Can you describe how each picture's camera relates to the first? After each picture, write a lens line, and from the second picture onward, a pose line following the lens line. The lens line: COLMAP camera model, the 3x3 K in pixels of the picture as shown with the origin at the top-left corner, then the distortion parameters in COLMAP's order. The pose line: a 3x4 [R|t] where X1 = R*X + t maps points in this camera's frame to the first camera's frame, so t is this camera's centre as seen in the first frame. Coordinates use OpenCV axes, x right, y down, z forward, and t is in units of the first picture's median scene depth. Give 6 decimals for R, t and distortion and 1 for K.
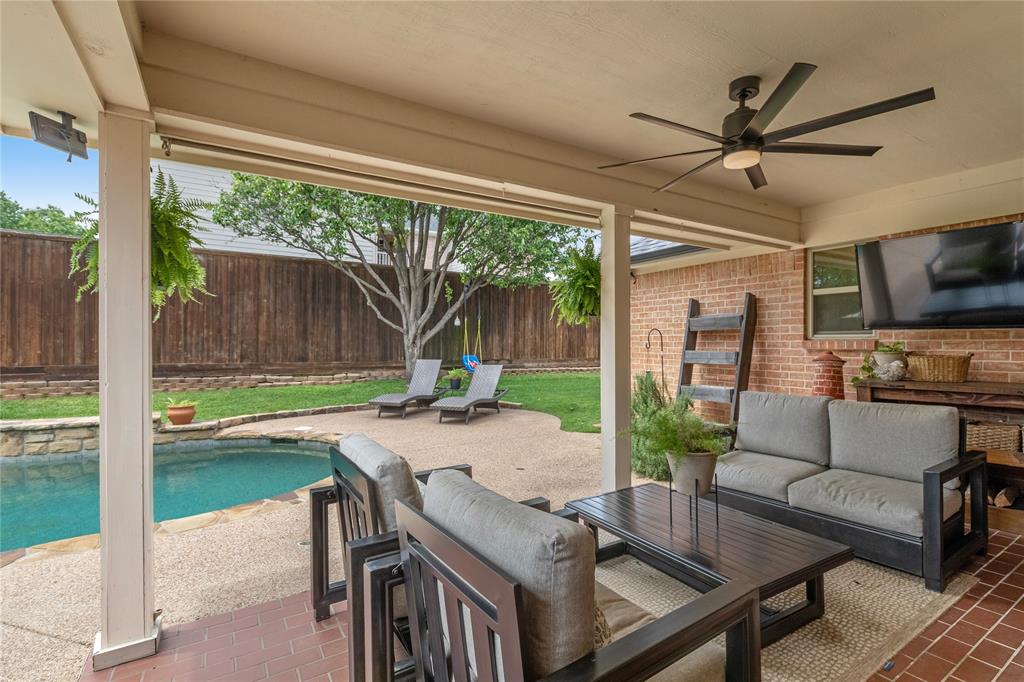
lens RADIAL K [[472.7, 0, 512.0], [0, 472.7, 341.0], [0, 0, 1]] dist [-0.002757, -0.000520]
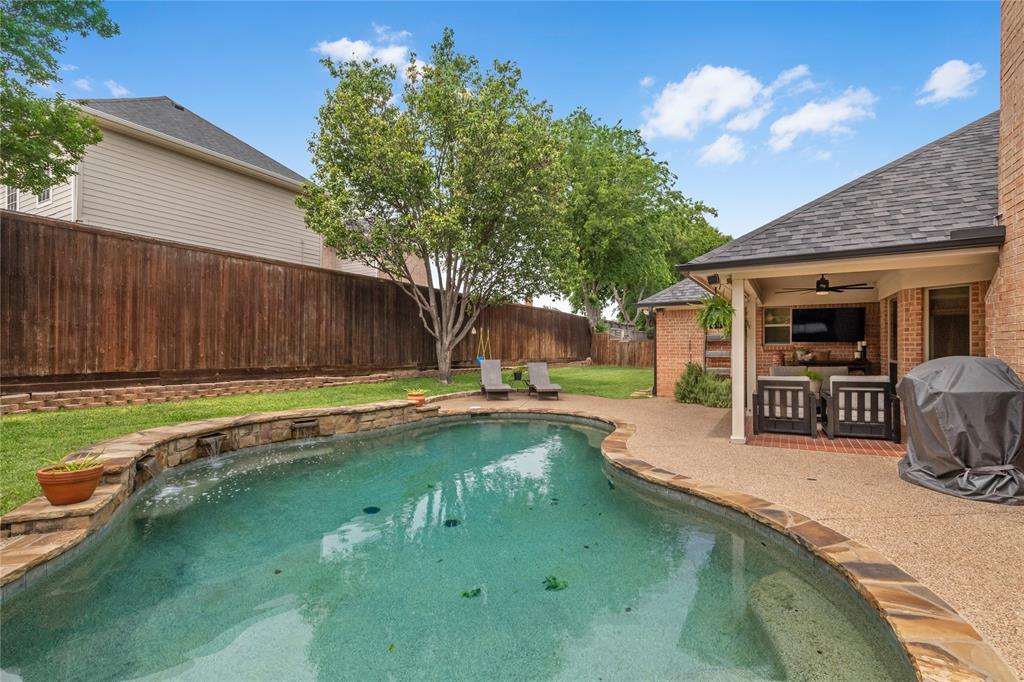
lens RADIAL K [[472.7, 0, 512.0], [0, 472.7, 341.0], [0, 0, 1]] dist [-0.002757, -0.000520]
pose [[0.880813, 0.006253, 0.473424, -0.680859], [-0.001220, 0.999939, -0.010938, 0.000497], [-0.473463, 0.009057, 0.880767, -0.203801]]
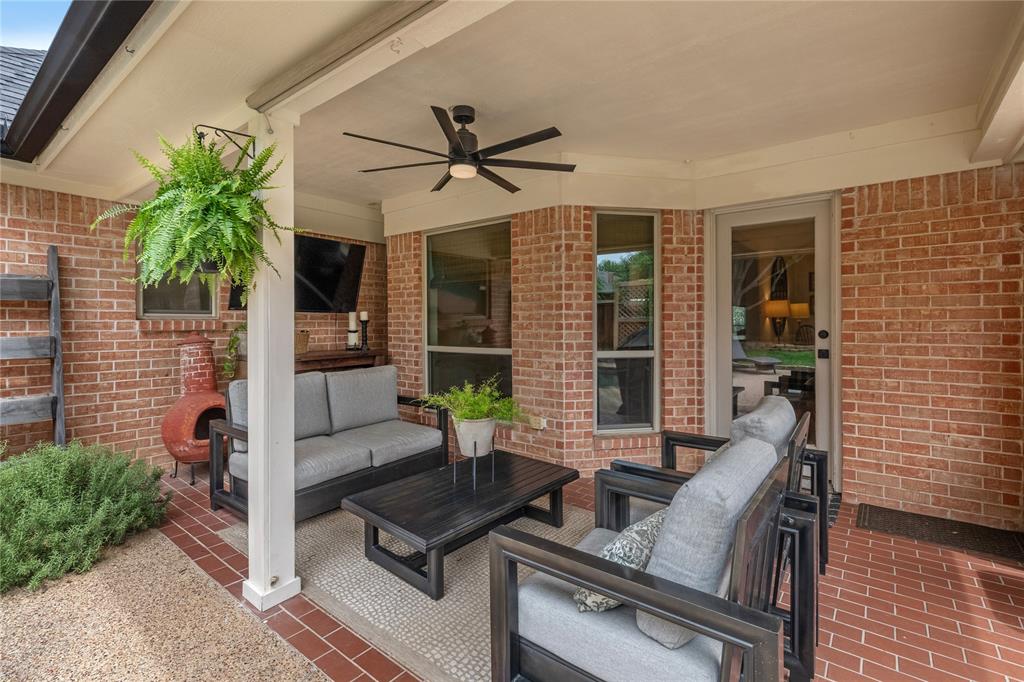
lens RADIAL K [[465.7, 0, 513.0], [0, 465.7, 324.0], [0, 0, 1]] dist [0.031819, 0.000050]
pose [[-0.329594, 0.004025, 0.944114, -0.152099], [0.001506, 0.999992, -0.003737, 0.004041], [-0.944122, 0.000190, -0.329597, 0.281772]]
